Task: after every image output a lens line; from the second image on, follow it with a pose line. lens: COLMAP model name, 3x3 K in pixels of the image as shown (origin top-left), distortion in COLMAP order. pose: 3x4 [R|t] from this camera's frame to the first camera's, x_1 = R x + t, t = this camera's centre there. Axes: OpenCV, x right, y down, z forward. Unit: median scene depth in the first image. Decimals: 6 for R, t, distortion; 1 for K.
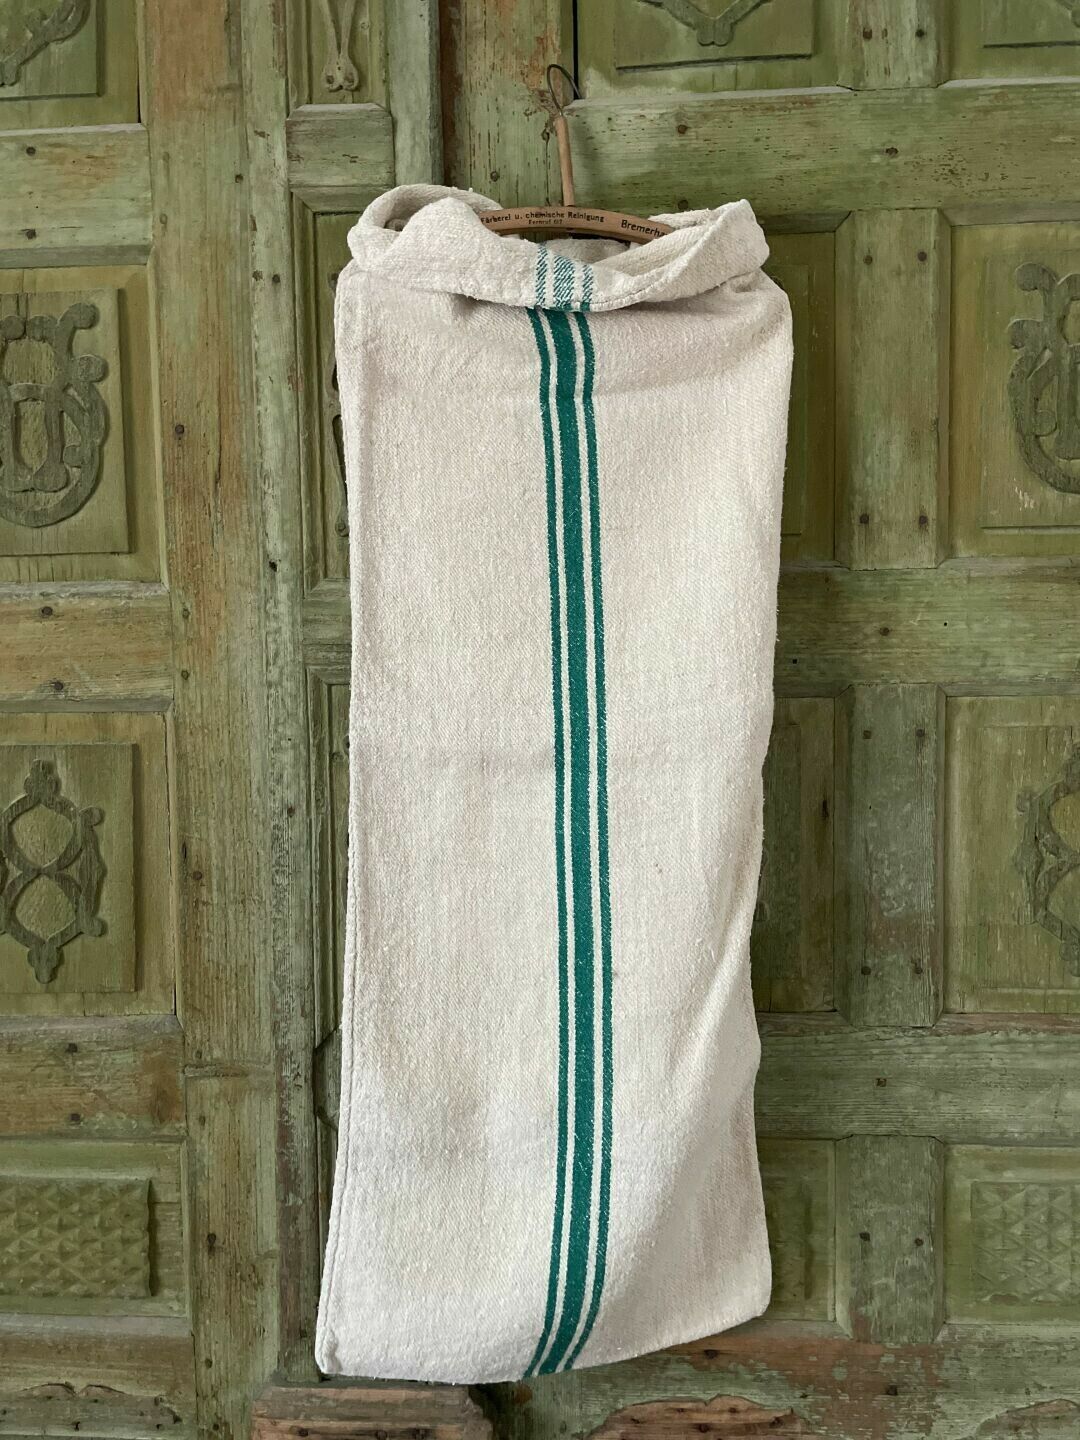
lens RADIAL K [[1141.9, 0, 540.0], [0, 1141.9, 720.0], [0, 0, 1]] dist [0.087438, -0.157782]
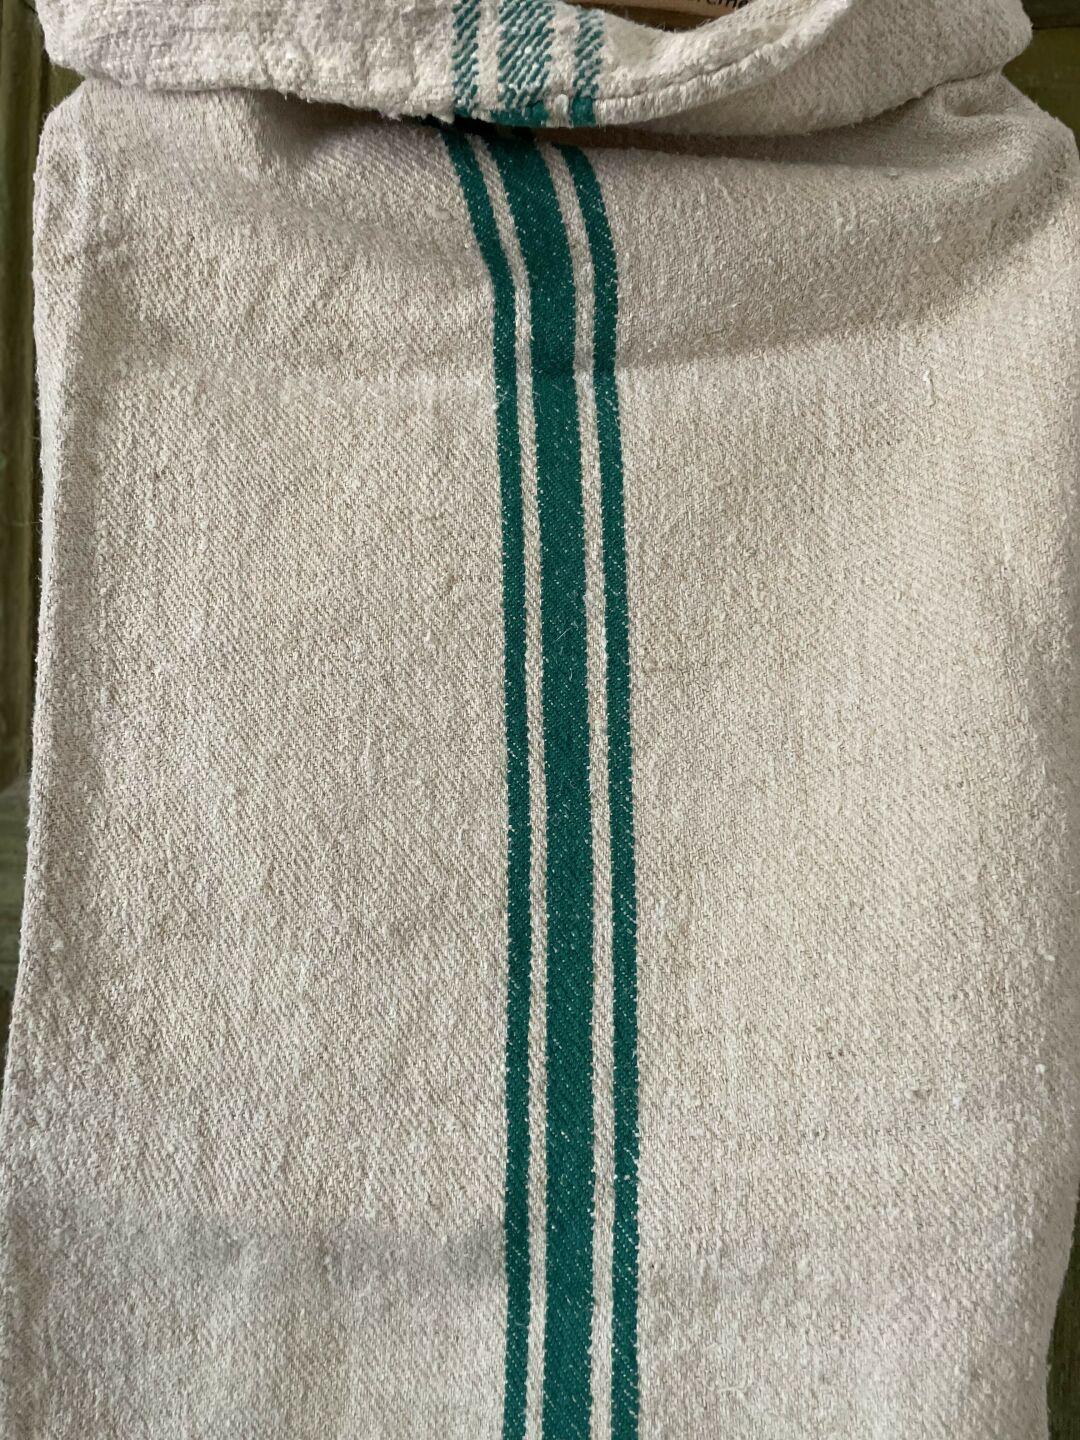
lens RADIAL K [[1114.2, 0, 536.2], [0, 1114.2, 715.8], [0, 0, 1]] dist [0.088449, -0.134506]
pose [[0.996280, 0.009572, -0.085643, 0.054651], [-0.017713, 0.995338, -0.094807, -0.112285], [0.084336, 0.095972, 0.991805, 0.601995]]
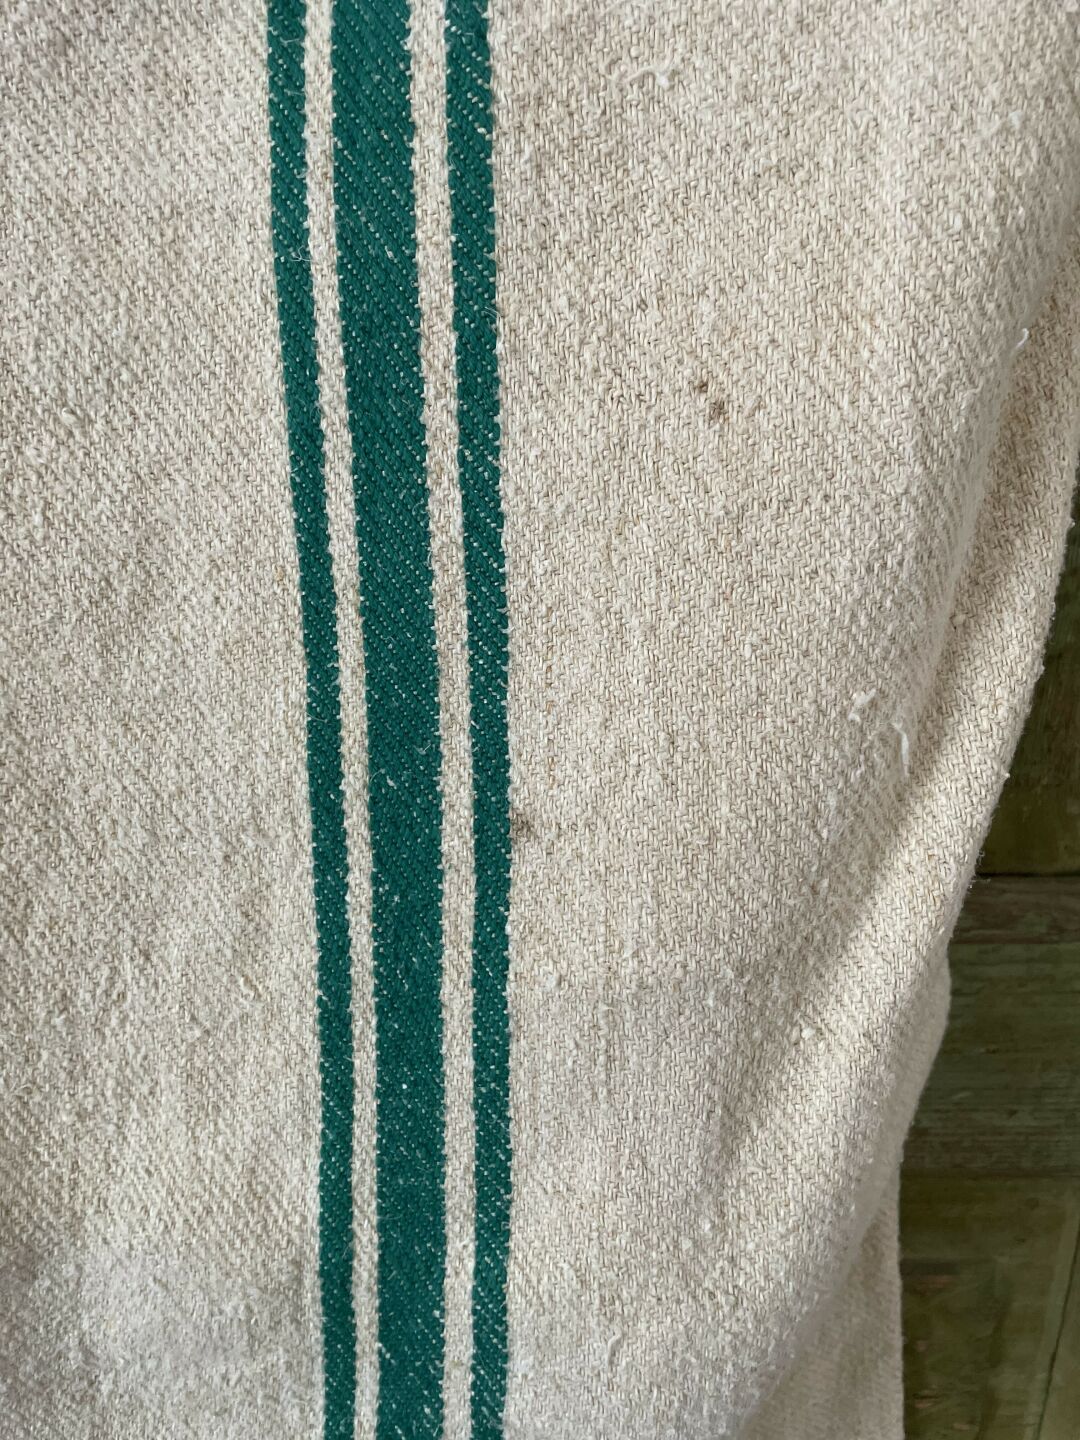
lens RADIAL K [[1110.8, 0, 534.6], [0, 1110.8, 704.3], [0, 0, 1]] dist [0.087502, -0.131652]
pose [[0.998026, -0.008642, 0.062208, 0.052079], [-0.006476, 0.971050, 0.238790, 0.132571], [-0.062471, -0.238721, 0.969077, 0.749664]]
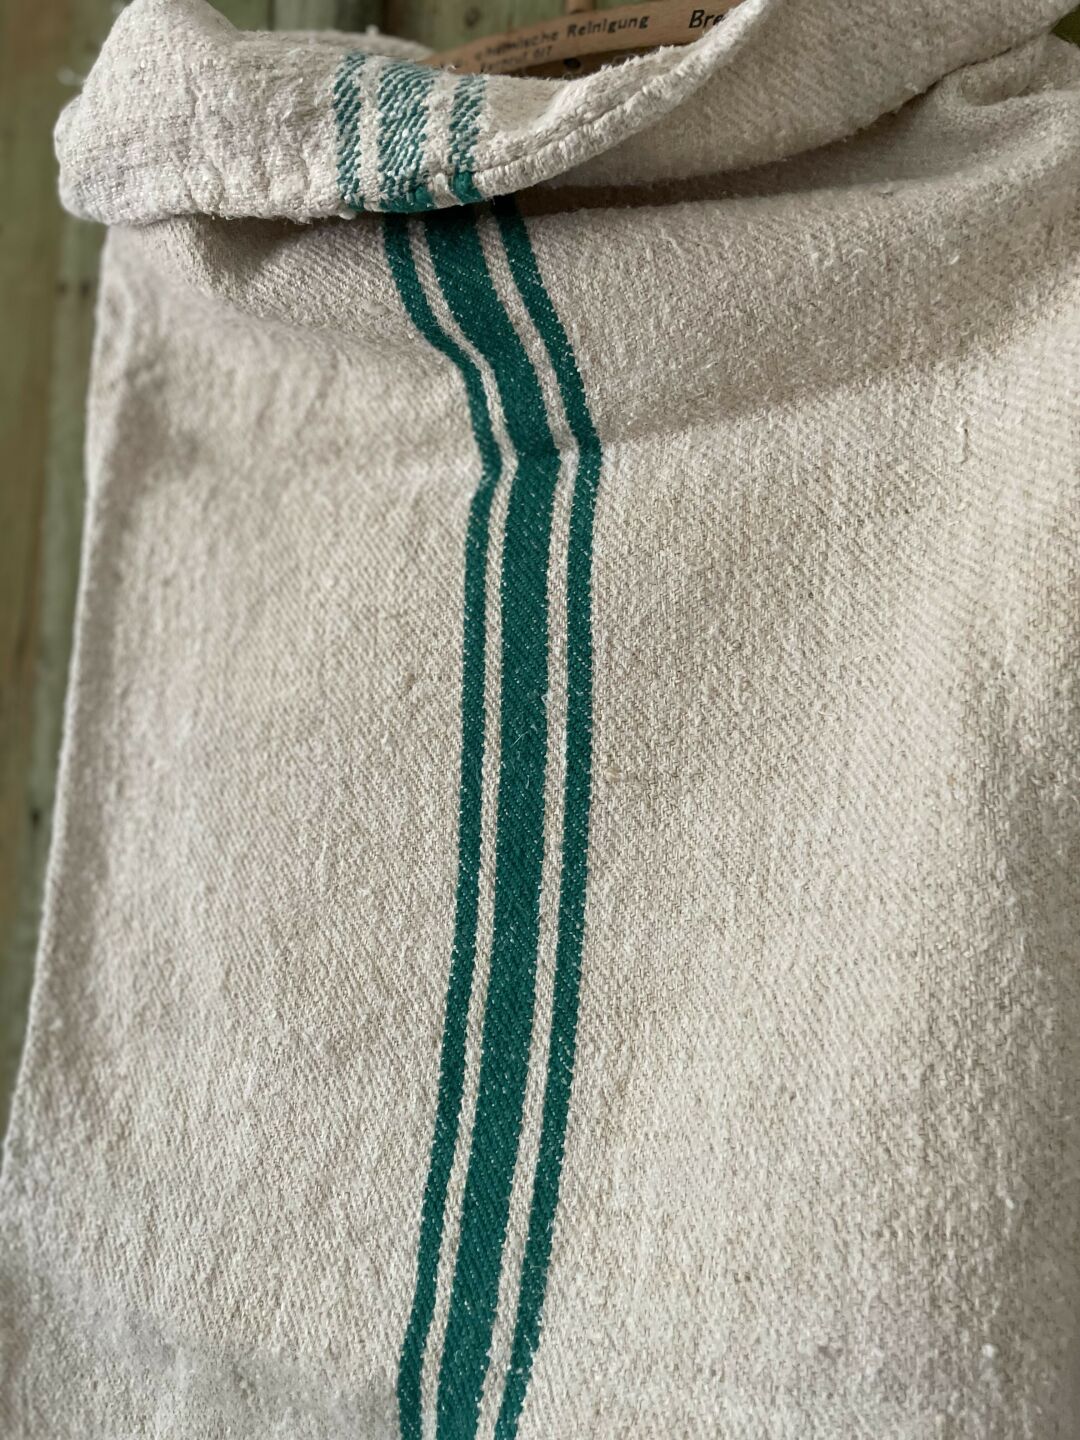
lens RADIAL K [[1110.8, 0, 534.6], [0, 1110.8, 704.3], [0, 0, 1]] dist [0.087502, -0.131652]
pose [[0.896490, 0.014777, -0.442818, 0.202342], [-0.073124, 0.990673, -0.114981, -0.150736], [0.436989, 0.135460, 0.889208, 0.676448]]
